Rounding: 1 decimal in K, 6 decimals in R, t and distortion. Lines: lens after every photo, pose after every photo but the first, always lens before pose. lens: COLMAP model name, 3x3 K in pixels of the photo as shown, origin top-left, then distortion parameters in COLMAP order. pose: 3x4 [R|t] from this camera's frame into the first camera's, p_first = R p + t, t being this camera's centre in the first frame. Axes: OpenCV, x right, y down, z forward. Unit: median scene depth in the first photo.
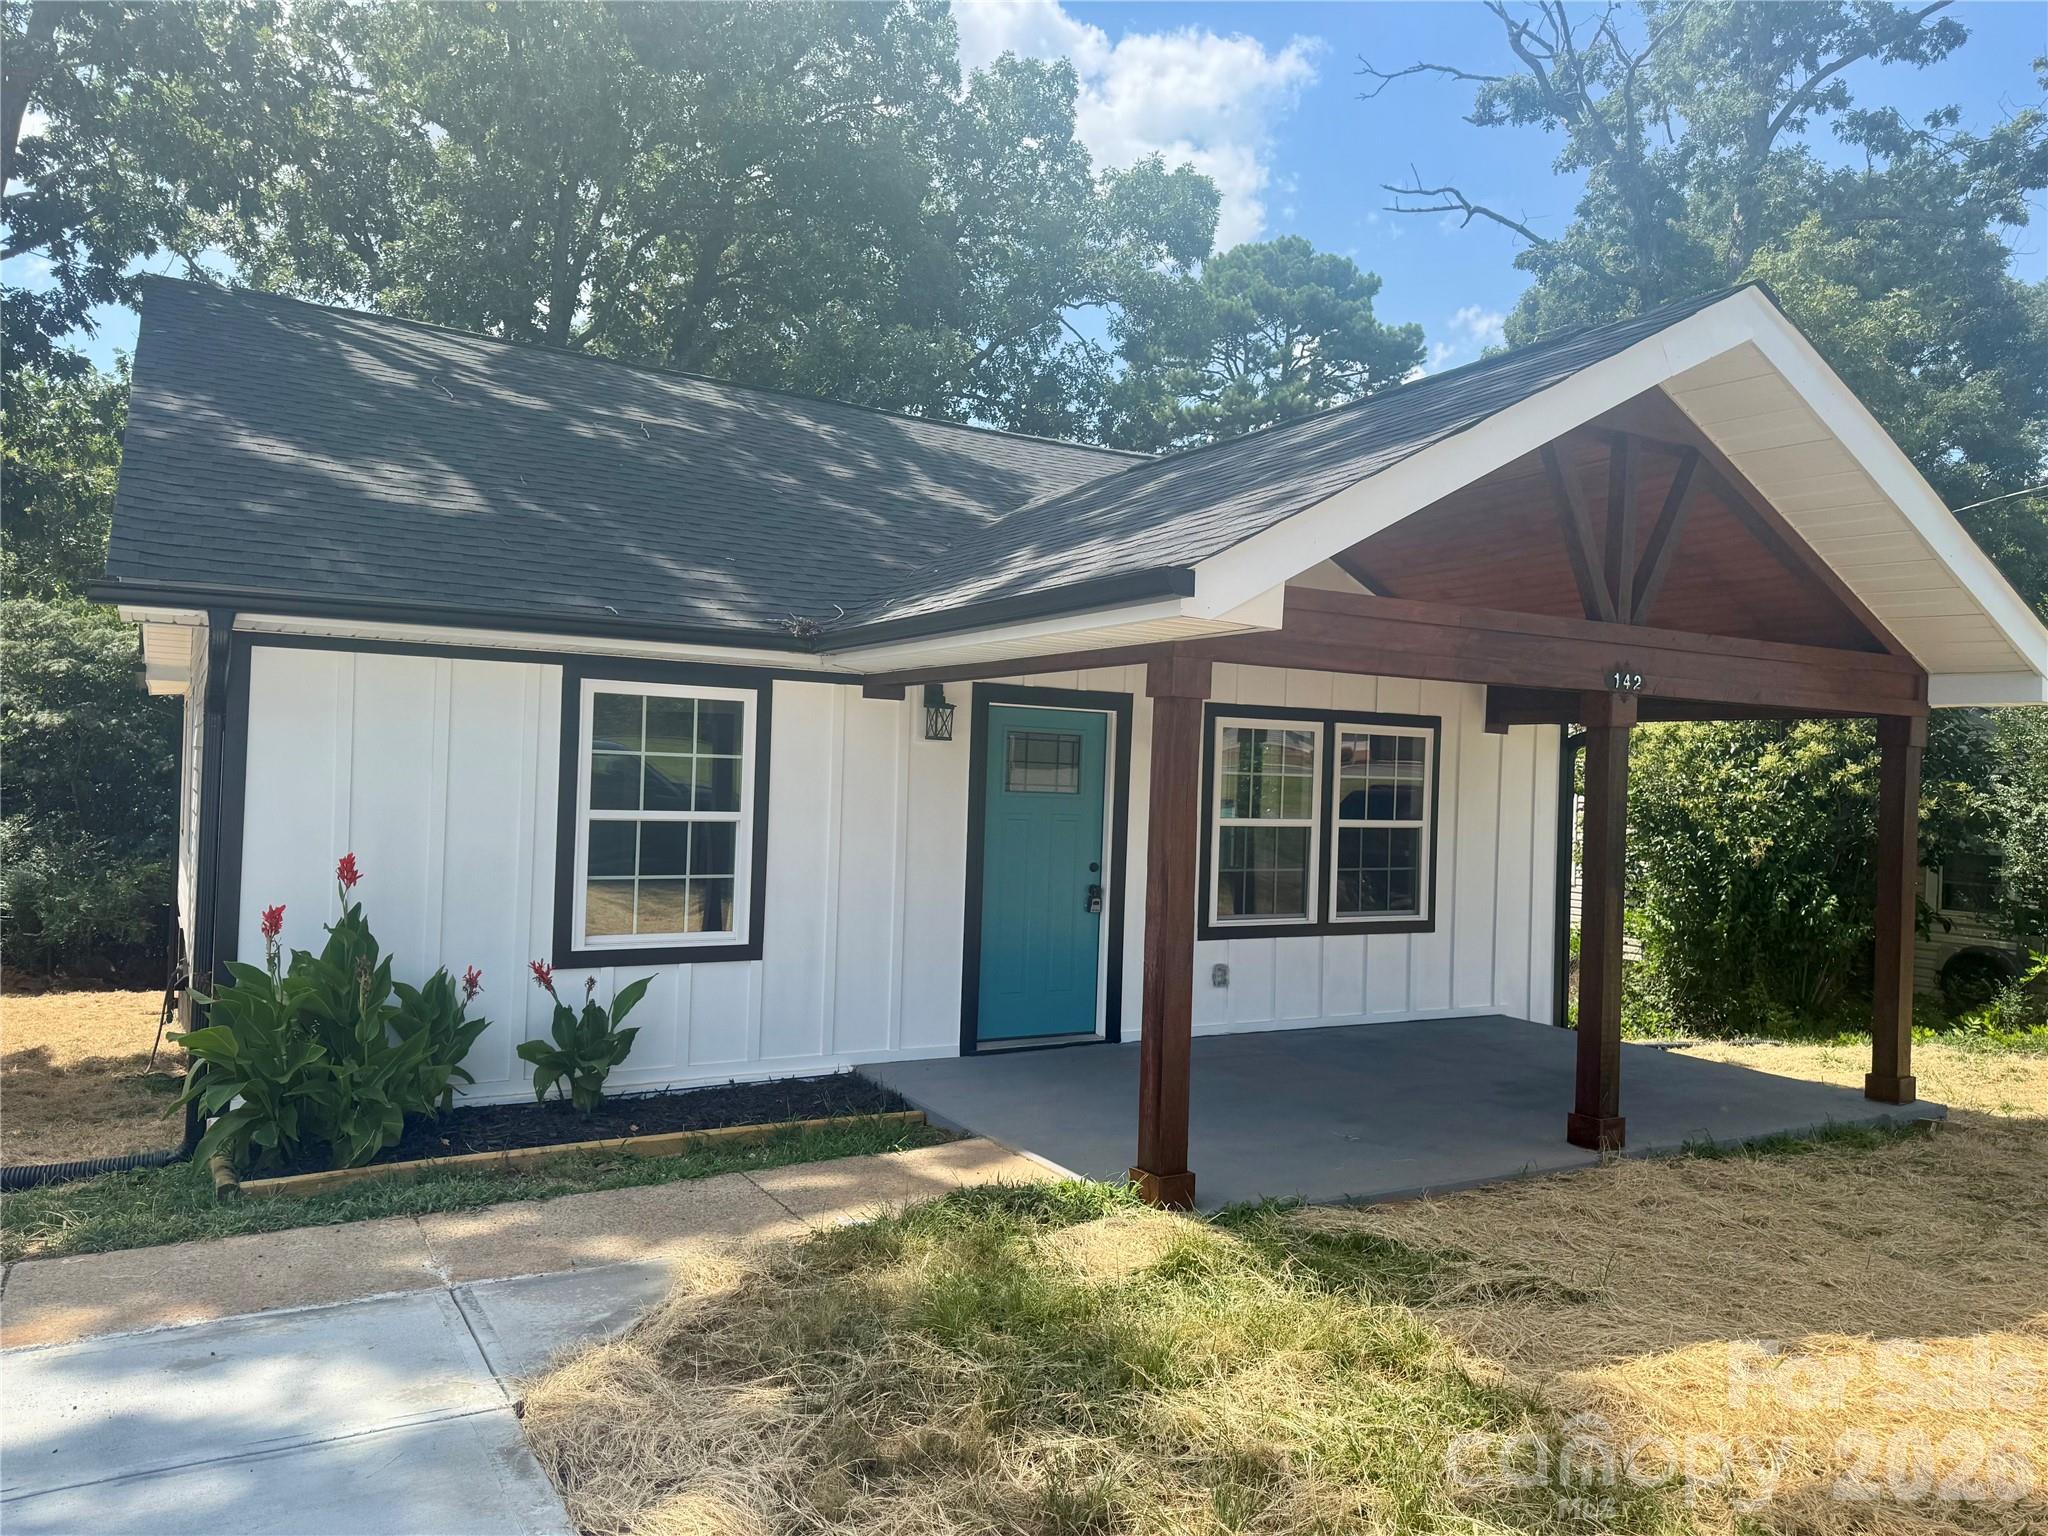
lens RADIAL K [[1446.8, 0, 1028.1], [0, 1446.8, 768.9], [0, 0, 1]] dist [0.030089, -0.033938]
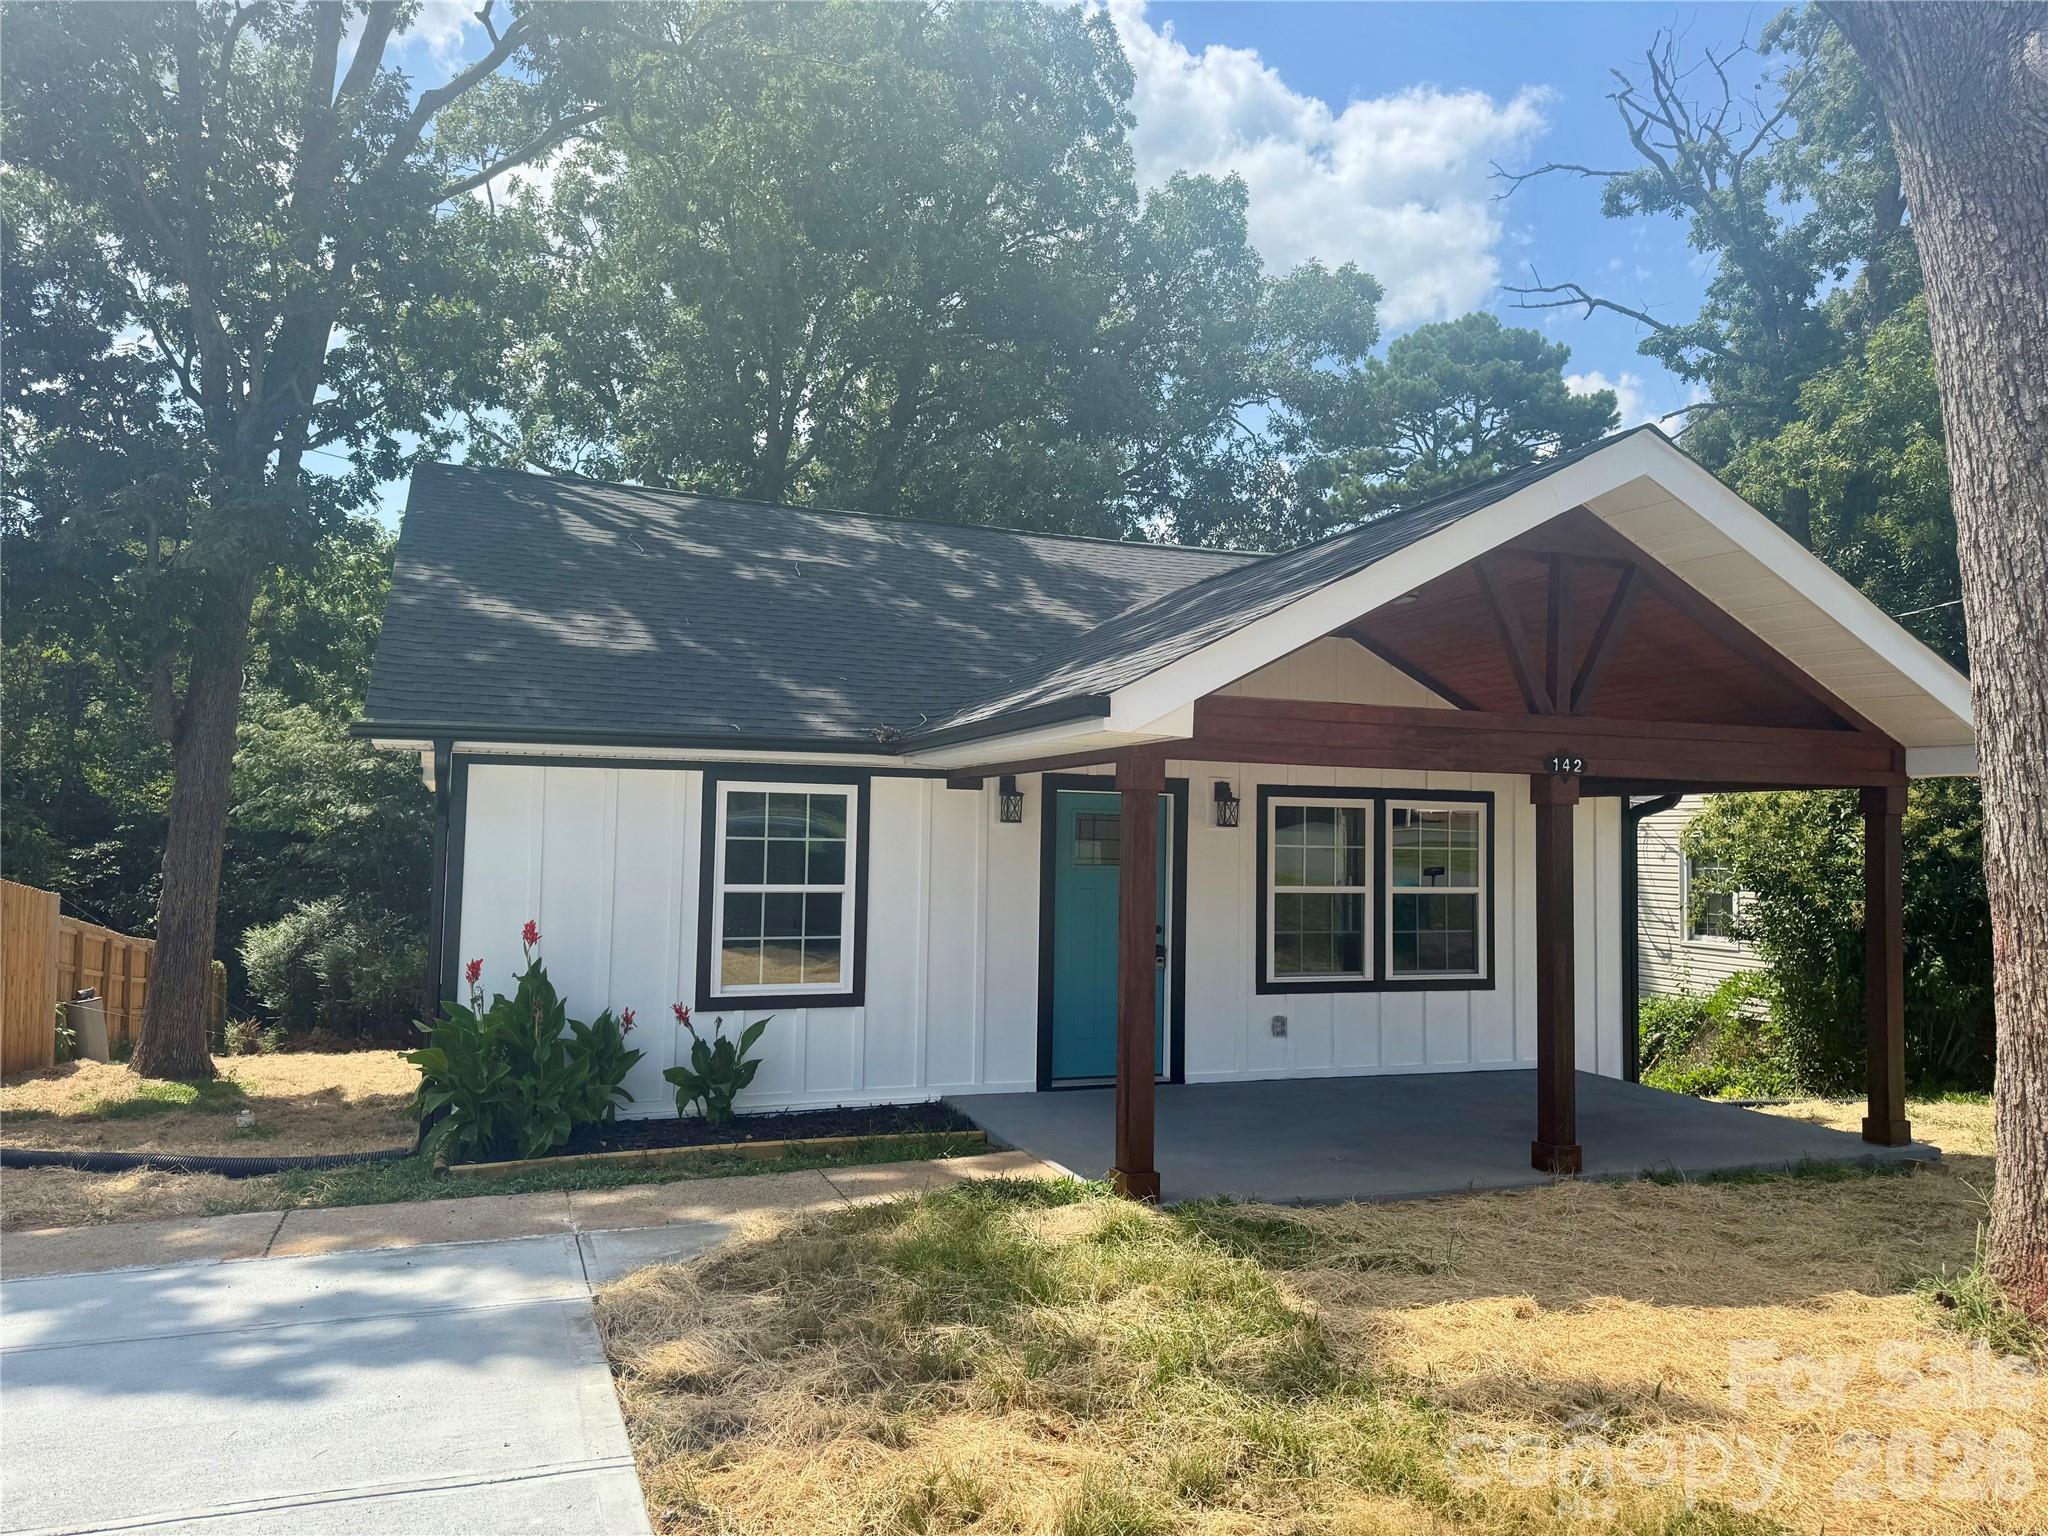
lens RADIAL K [[1446.8, 0, 1038.3], [0, 1446.8, 767.8], [0, 0, 1]] dist [0.030089, -0.033938]
pose [[0.987069, -0.023521, -0.158560, 0.136147], [0.015500, 0.998546, -0.051636, -0.003224], [0.159544, 0.048510, 0.985998, -0.160241]]
